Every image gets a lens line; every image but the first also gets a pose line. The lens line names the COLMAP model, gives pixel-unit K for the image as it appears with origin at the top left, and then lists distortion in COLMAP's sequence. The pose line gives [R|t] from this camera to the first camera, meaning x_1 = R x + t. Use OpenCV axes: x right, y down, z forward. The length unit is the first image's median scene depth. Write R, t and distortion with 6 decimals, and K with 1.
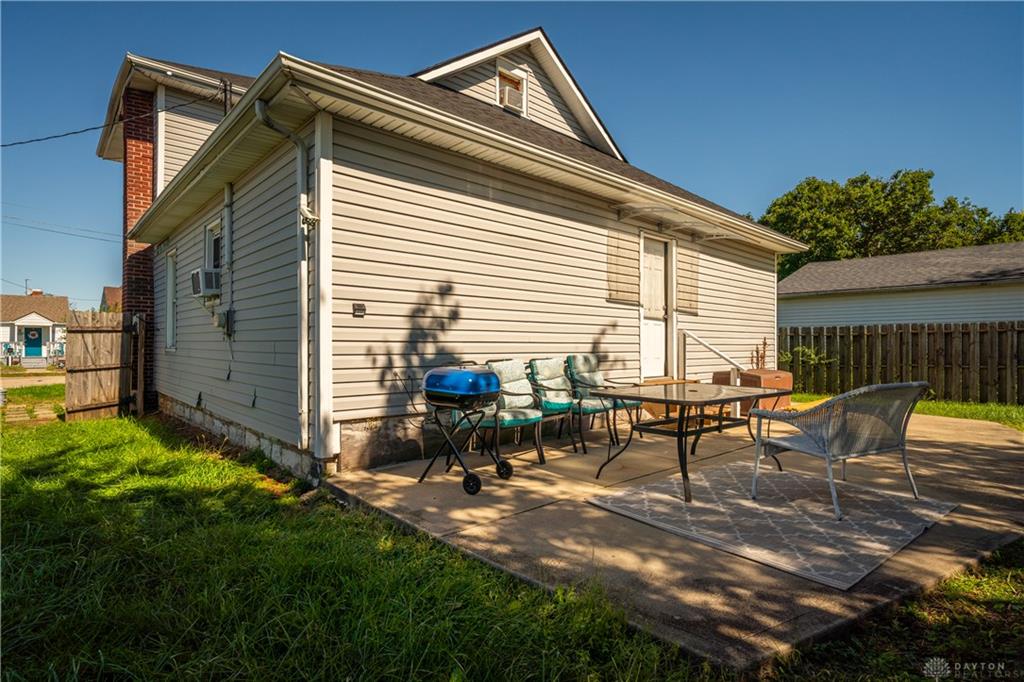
lens RADIAL K [[516.7, 0, 510.2], [0, 516.7, 341.1], [0, 0, 1]] dist [-0.000476, 0.000316]
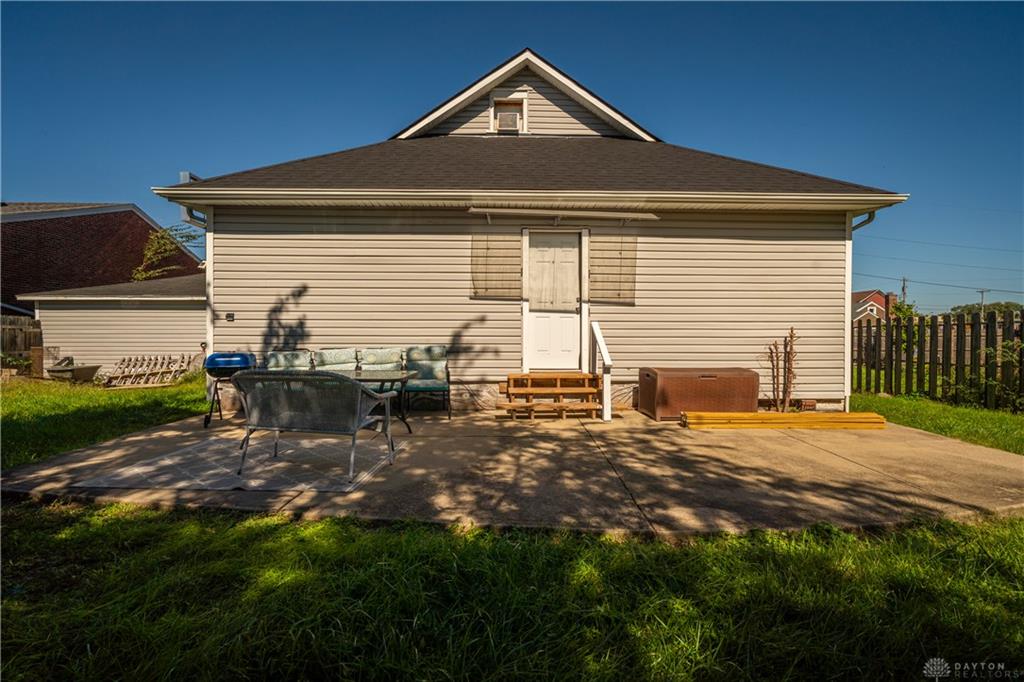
lens RADIAL K [[480.0, 0, 514.4], [0, 480.0, 342.9], [0, 0, 1]] dist [0.001522, 0.000325]
pose [[0.761893, 0.005107, -0.647682, 0.868098], [0.006077, 0.999869, 0.015032, 0.004080], [0.647674, -0.015389, 0.761762, 0.241455]]
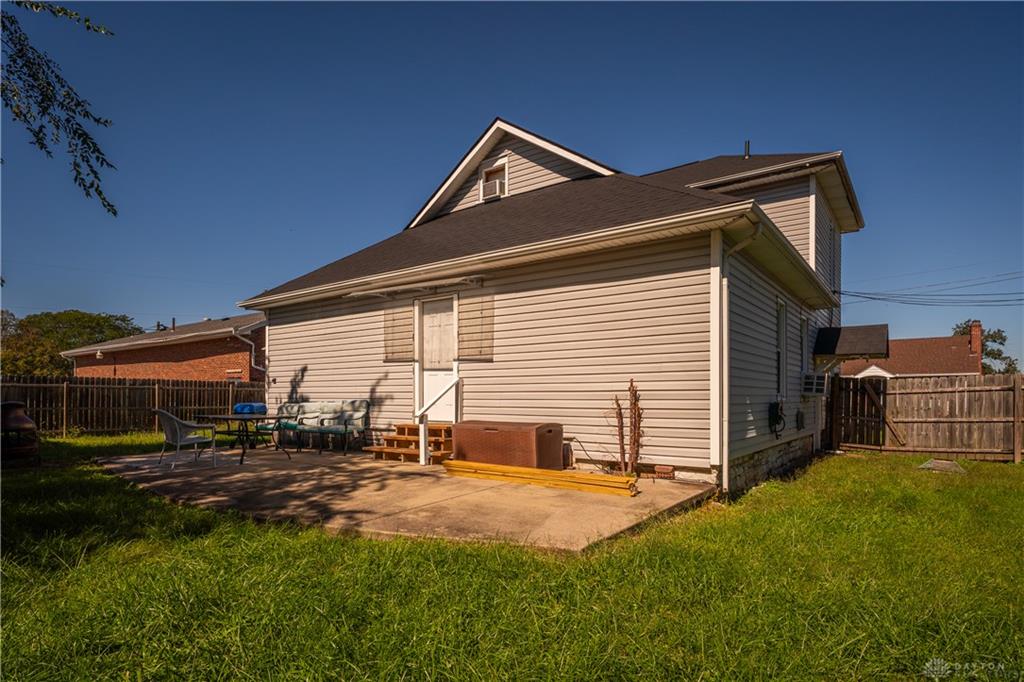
lens RADIAL K [[565.3, 0, 479.8], [0, 565.3, 394.0], [0, 0, 1]] dist [-0.003352, -0.000324]
pose [[0.171238, -0.008157, -0.985196, 1.595160], [0.009639, 0.999932, -0.006604, 0.020306], [0.985183, -0.008366, 0.171305, 0.917780]]
